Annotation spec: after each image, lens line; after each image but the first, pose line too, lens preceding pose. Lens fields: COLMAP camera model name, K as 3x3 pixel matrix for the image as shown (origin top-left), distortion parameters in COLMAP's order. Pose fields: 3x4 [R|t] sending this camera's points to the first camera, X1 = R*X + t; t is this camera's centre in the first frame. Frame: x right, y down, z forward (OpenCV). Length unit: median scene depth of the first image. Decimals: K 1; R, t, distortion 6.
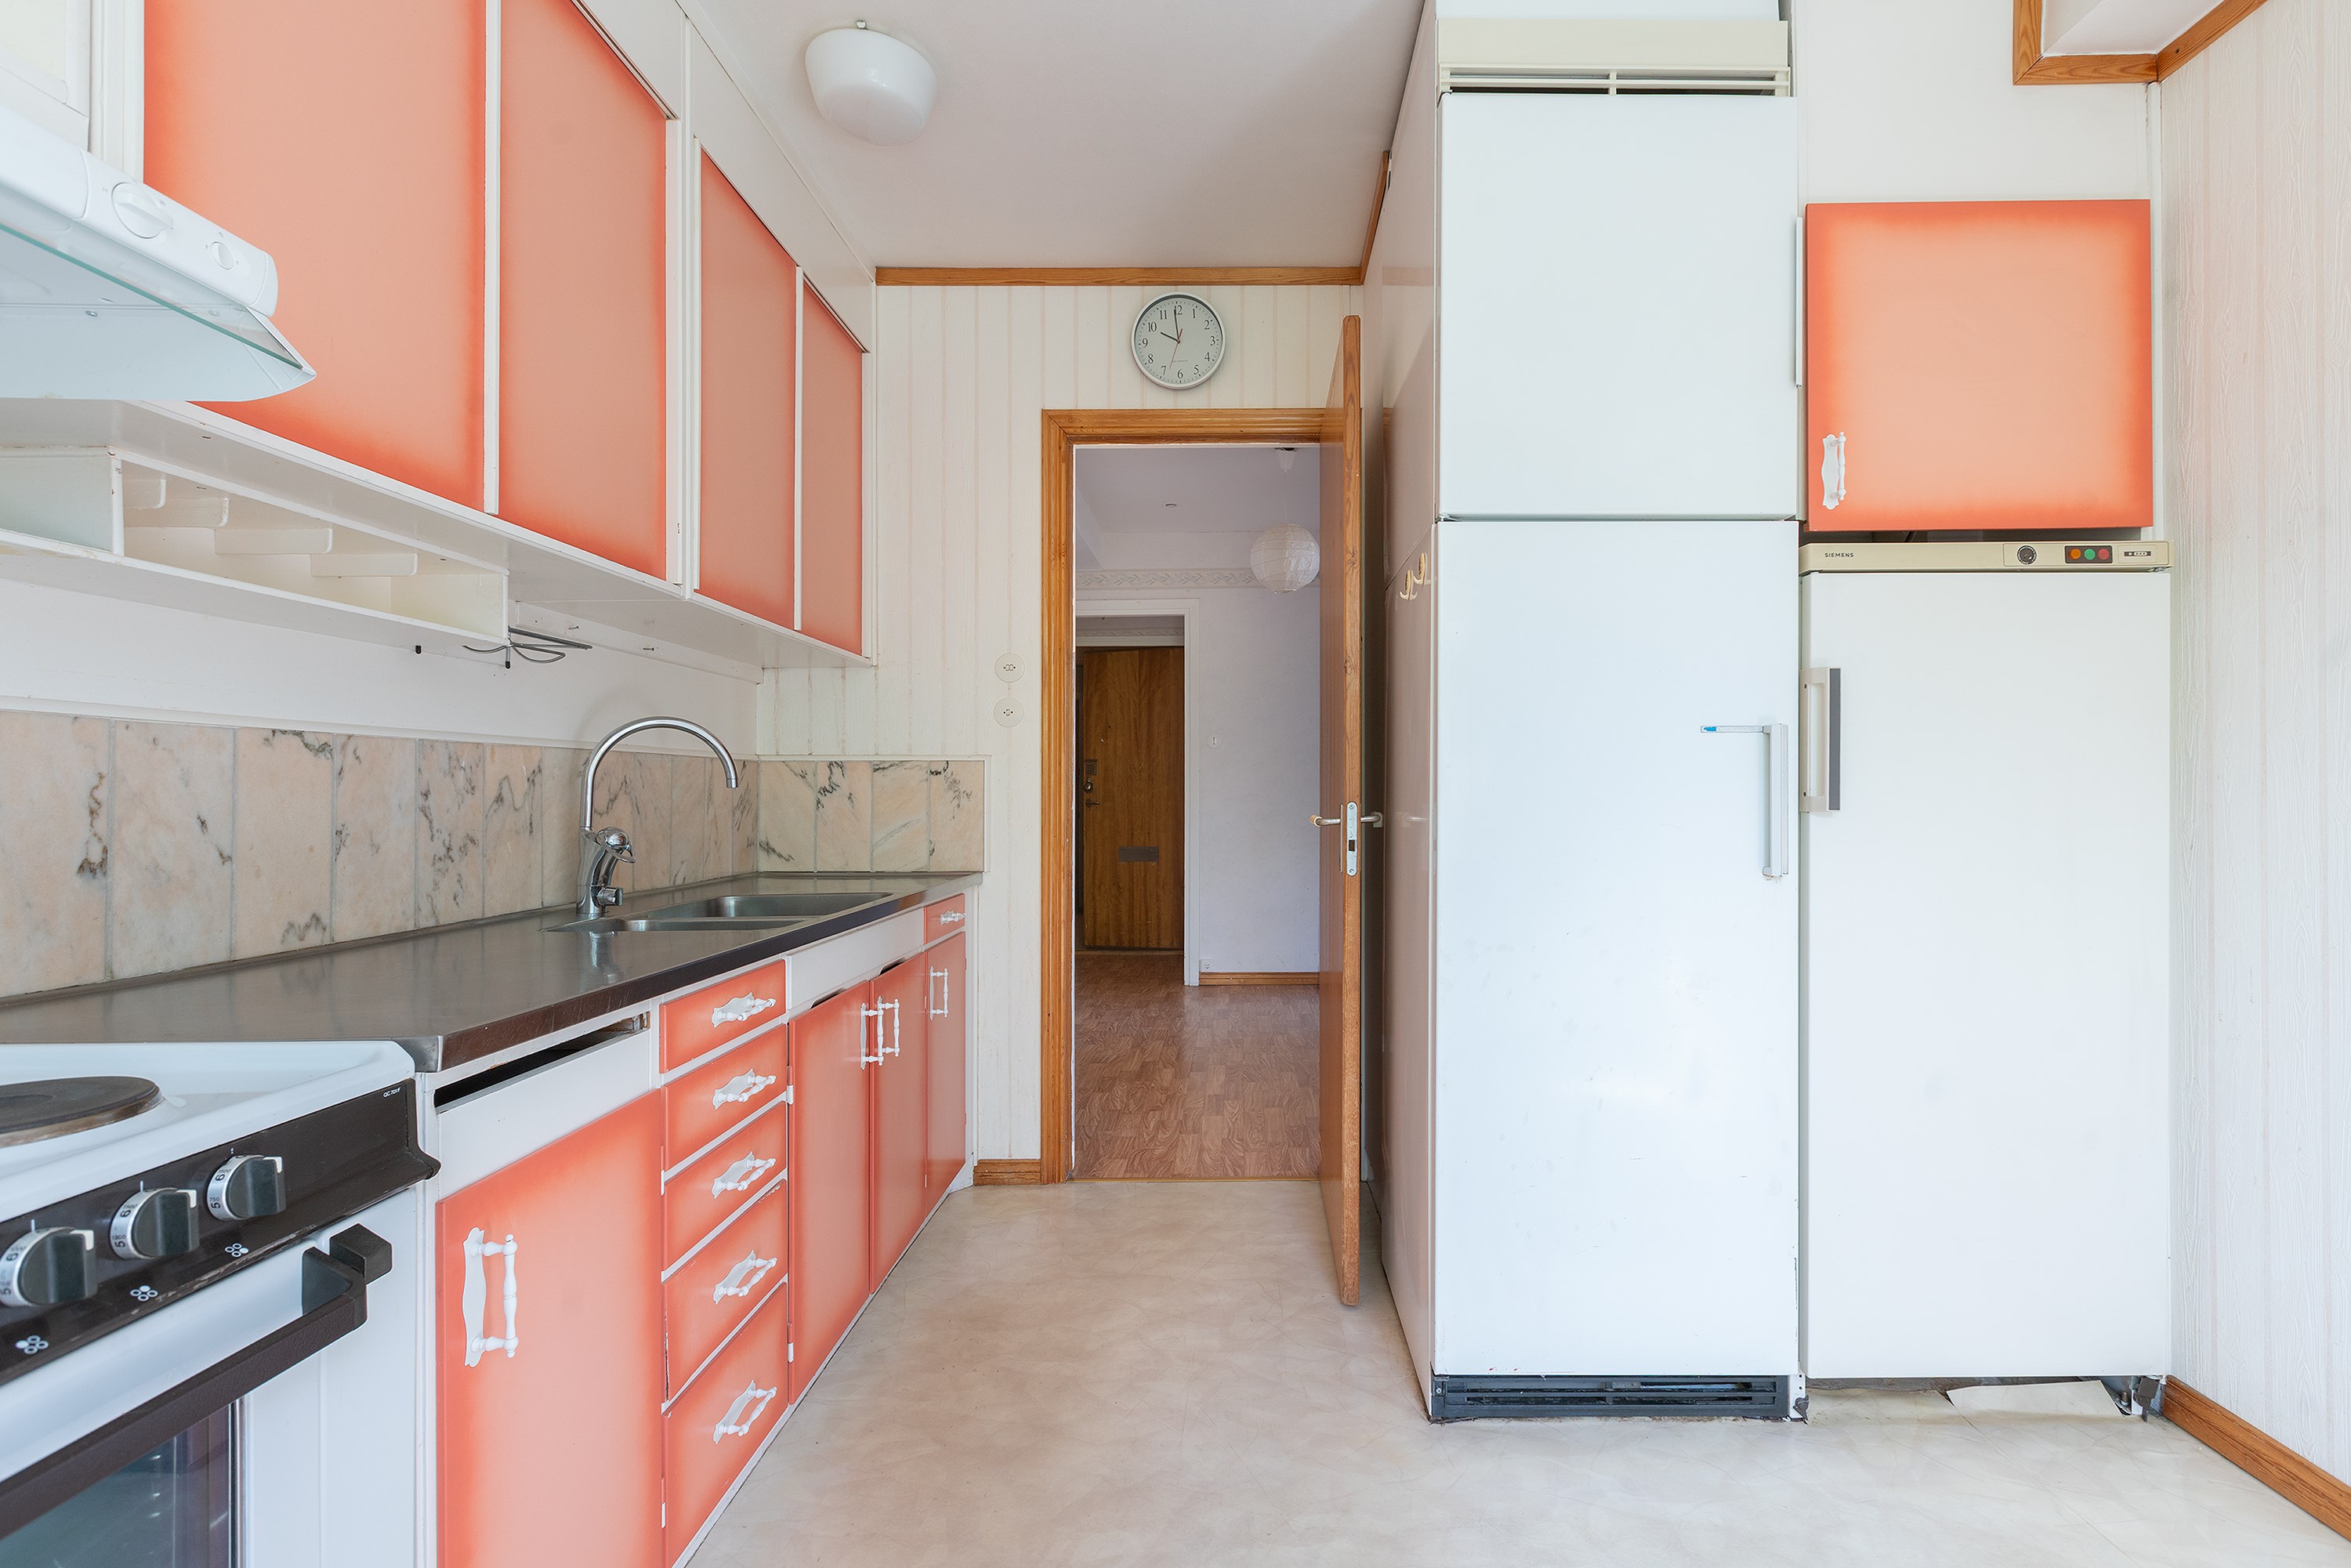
lens RADIAL K [[1077.5, 0, 1184.0], [0, 1077.5, 775.7], [0, 0, 1]] dist [-0.000233, -0.000030]
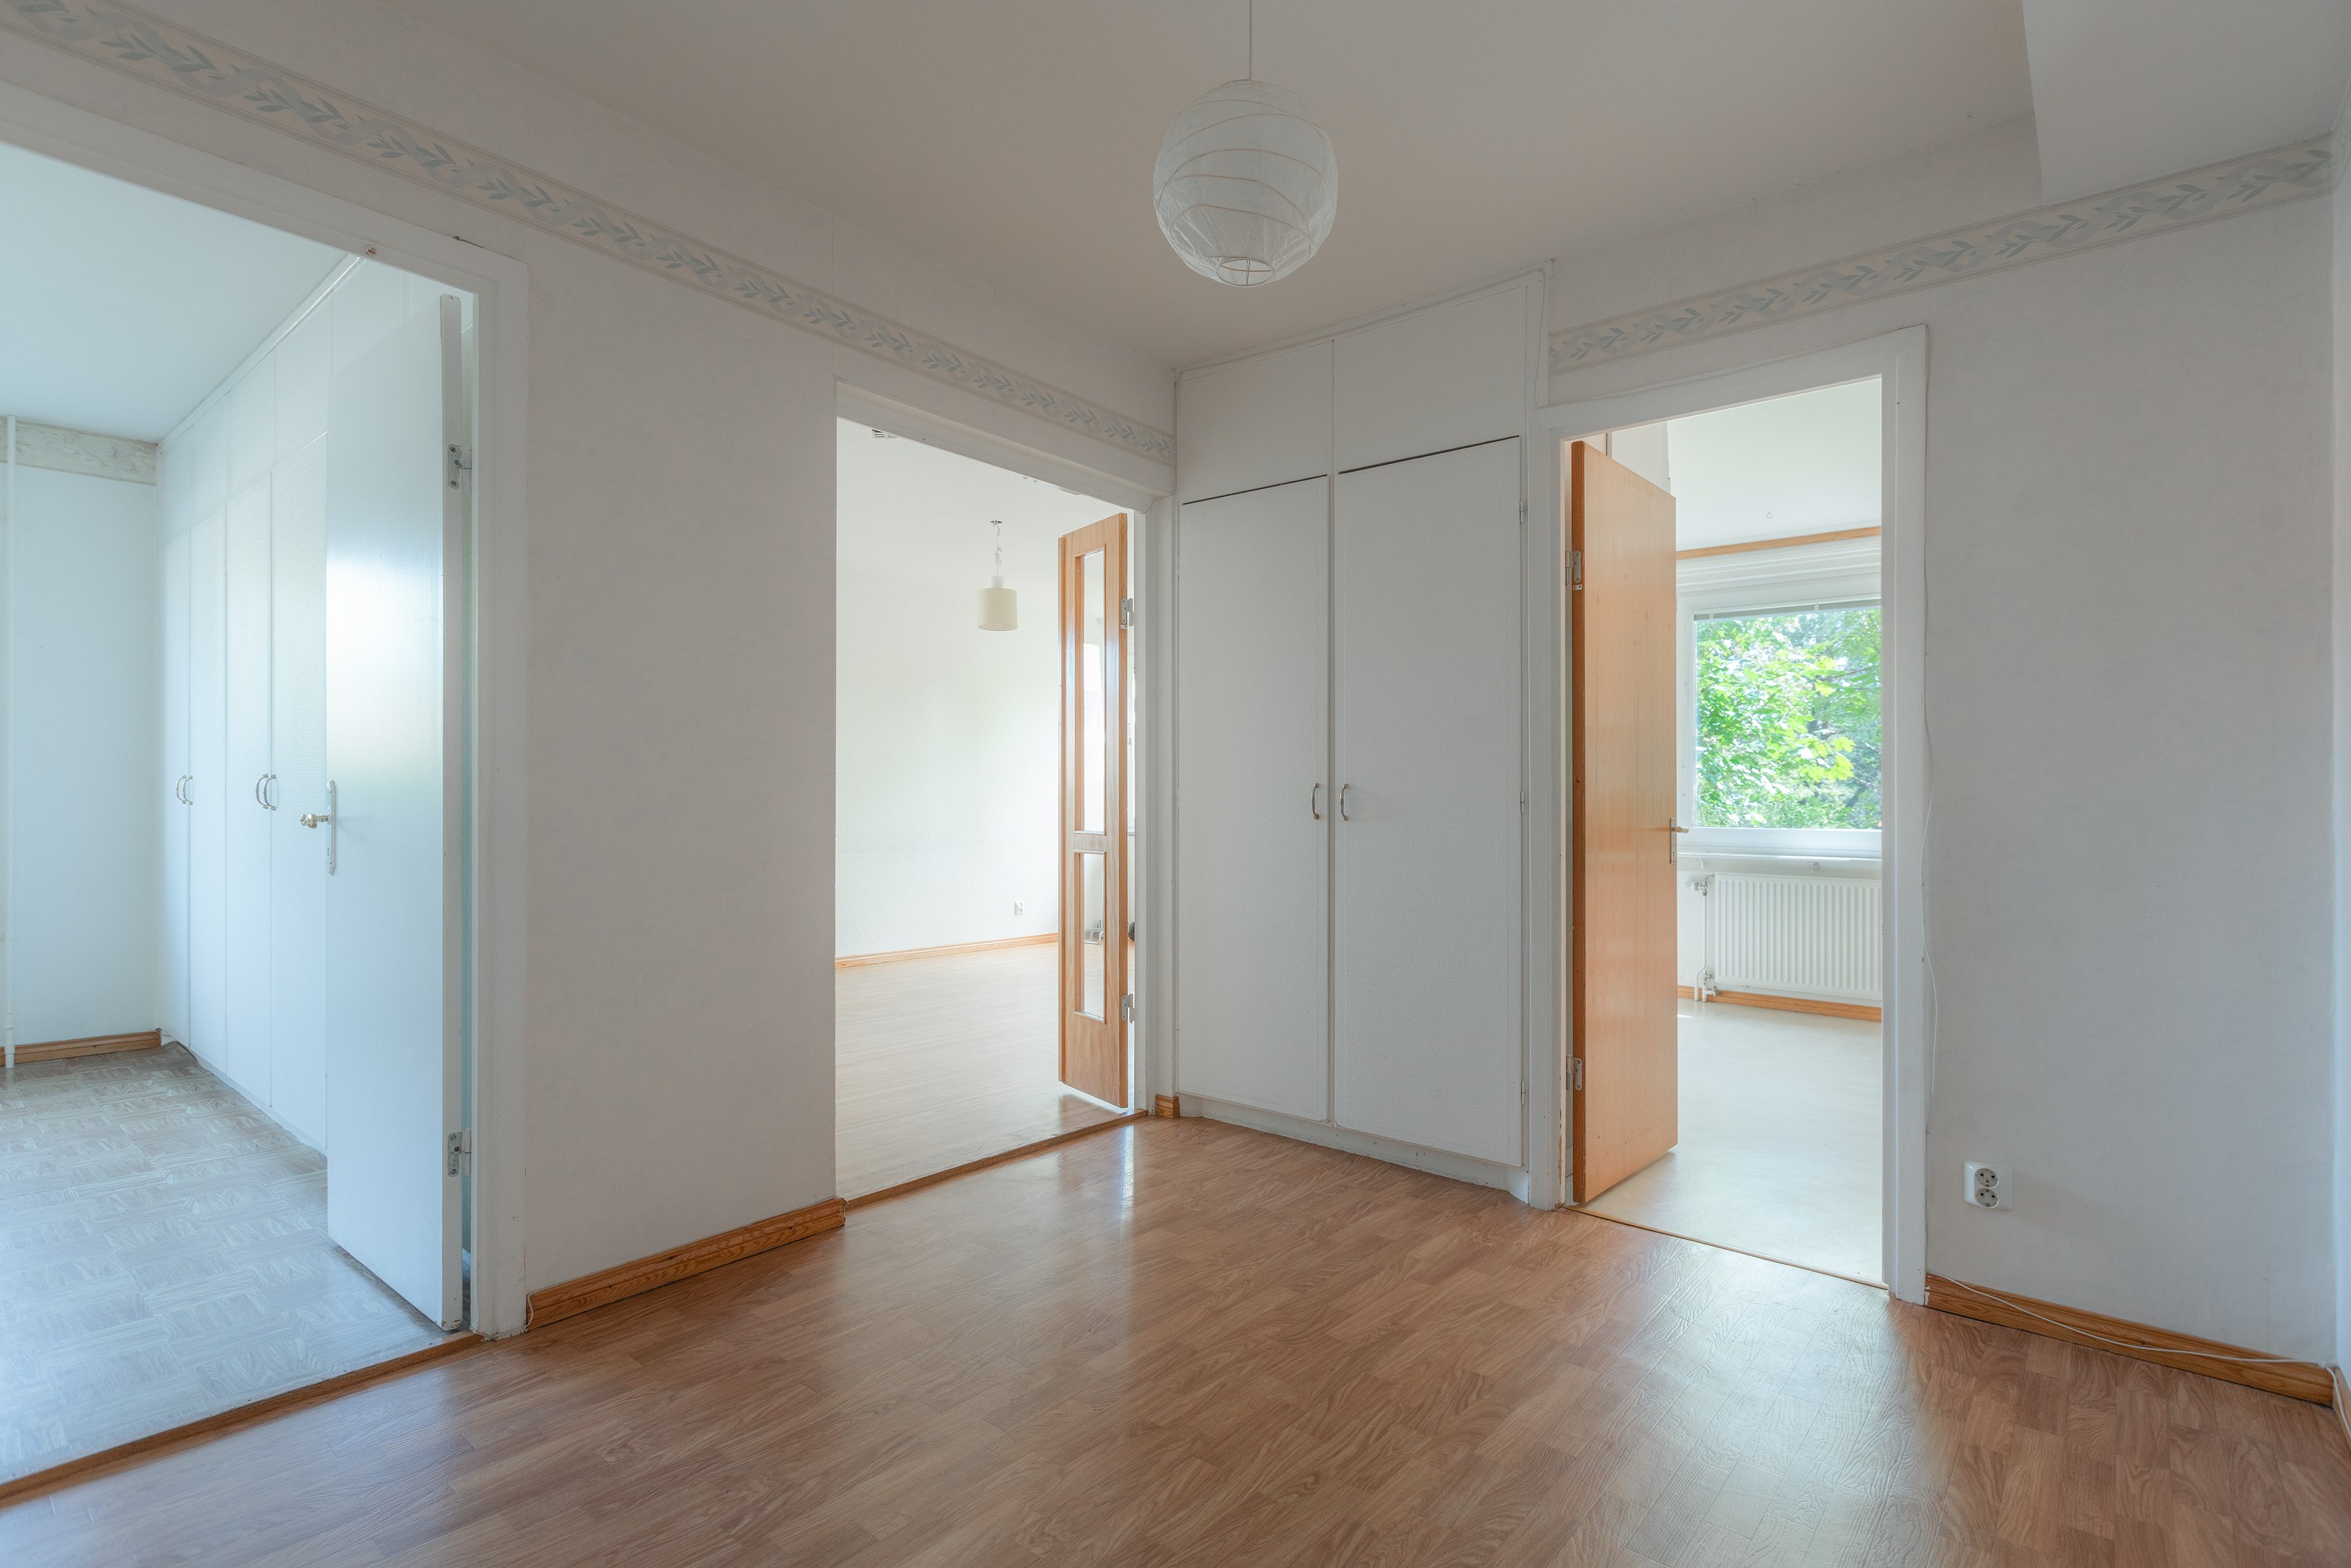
lens RADIAL K [[1131.9, 0, 1174.8], [0, 1131.9, 789.0], [0, 0, 1]] dist [-0.000226, 0.000050]
pose [[-0.787876, 0.005326, 0.615811, -0.390784], [0.003212, 0.999985, -0.004538, 0.017378], [-0.615826, -0.001598, -0.787880, 1.519742]]
